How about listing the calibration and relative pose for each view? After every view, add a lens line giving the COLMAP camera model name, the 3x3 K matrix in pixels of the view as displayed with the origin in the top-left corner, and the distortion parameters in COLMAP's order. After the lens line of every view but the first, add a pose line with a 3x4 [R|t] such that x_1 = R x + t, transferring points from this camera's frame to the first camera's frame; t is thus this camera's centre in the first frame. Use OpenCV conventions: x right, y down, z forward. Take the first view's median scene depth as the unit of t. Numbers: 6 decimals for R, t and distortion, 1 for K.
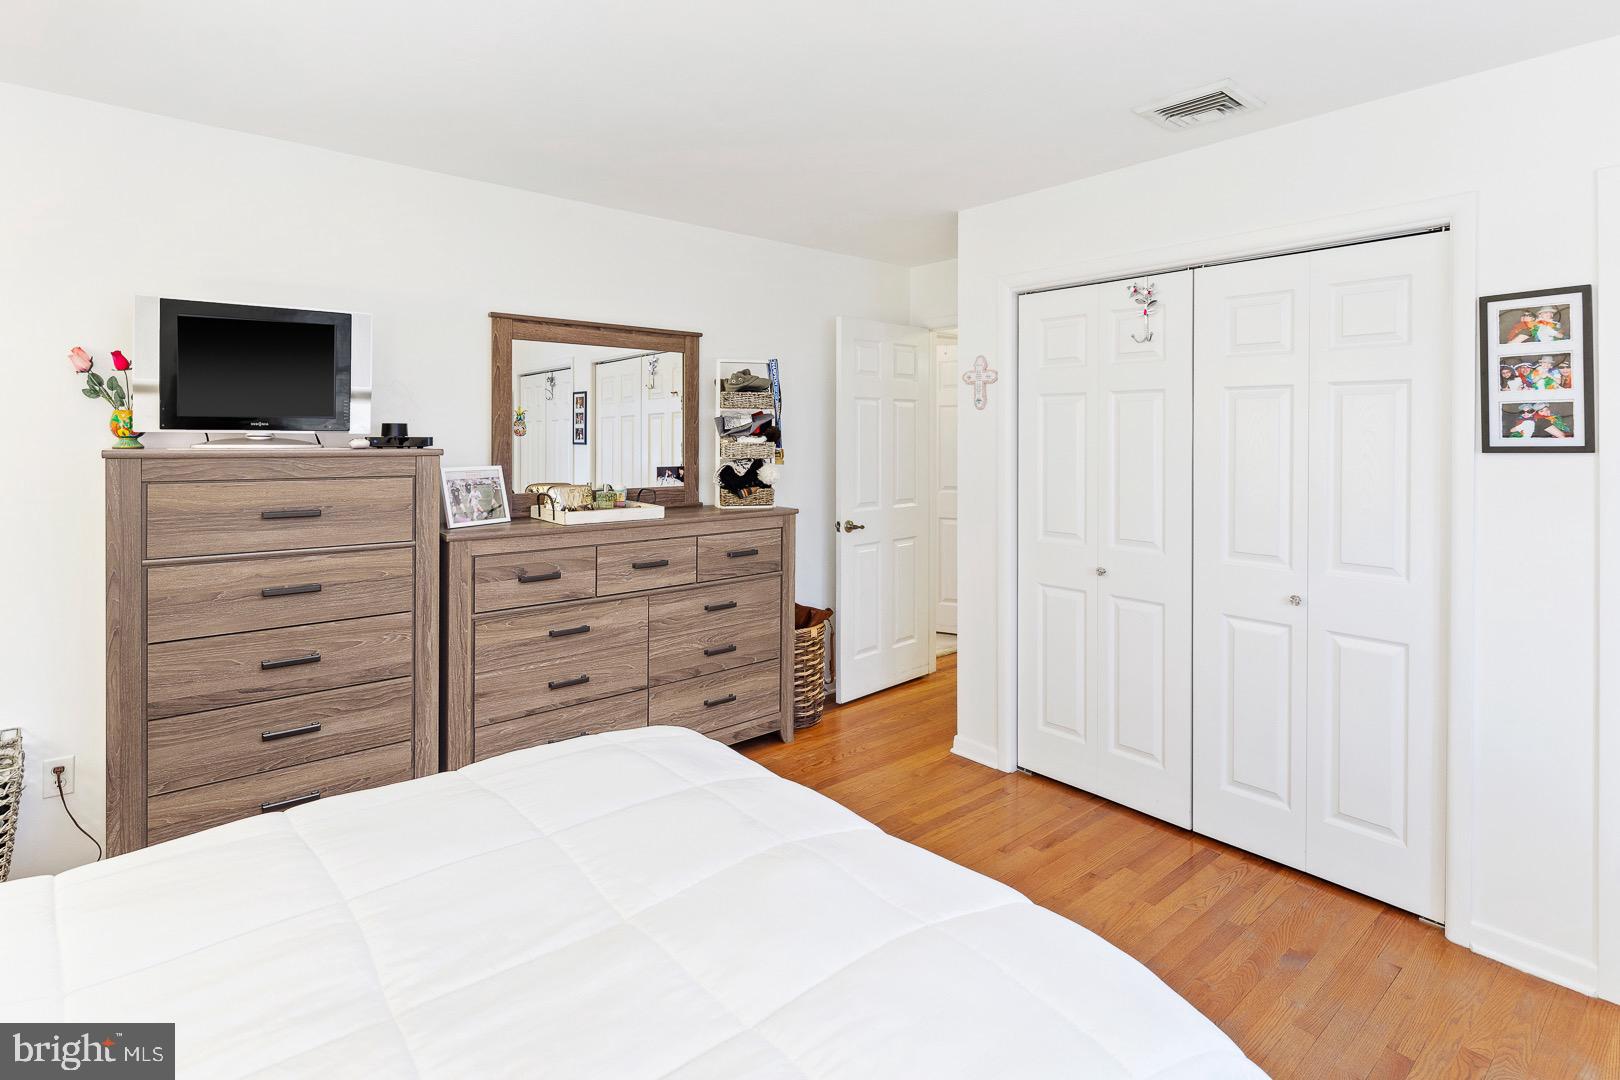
lens RADIAL K [[804.2, 0, 805.2], [0, 804.2, 437.2], [0, 0, 1]] dist [0.002859, -0.001858]
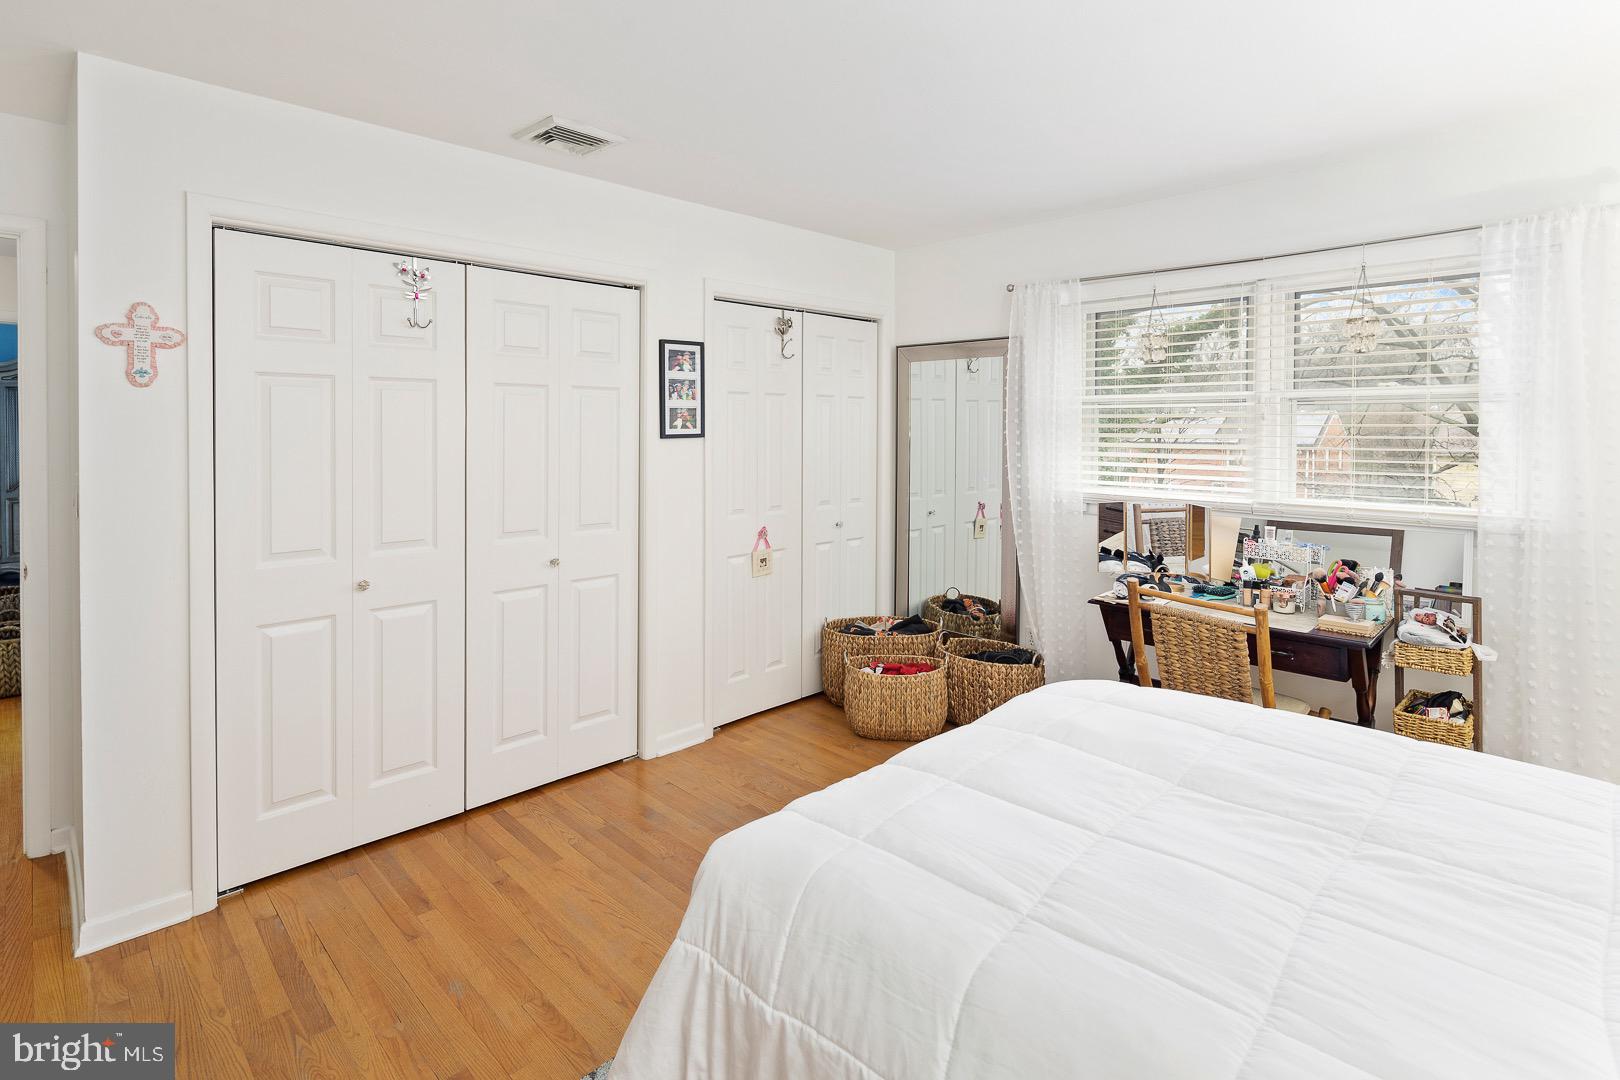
lens RADIAL K [[804.2, 0, 805.2], [0, 804.2, 437.2], [0, 0, 1]] dist [0.002859, -0.001858]
pose [[-0.076911, -0.015622, 0.996916, -0.654290], [-0.001590, 0.999878, 0.015546, -0.006976], [-0.997037, -0.000389, -0.076926, 0.737552]]
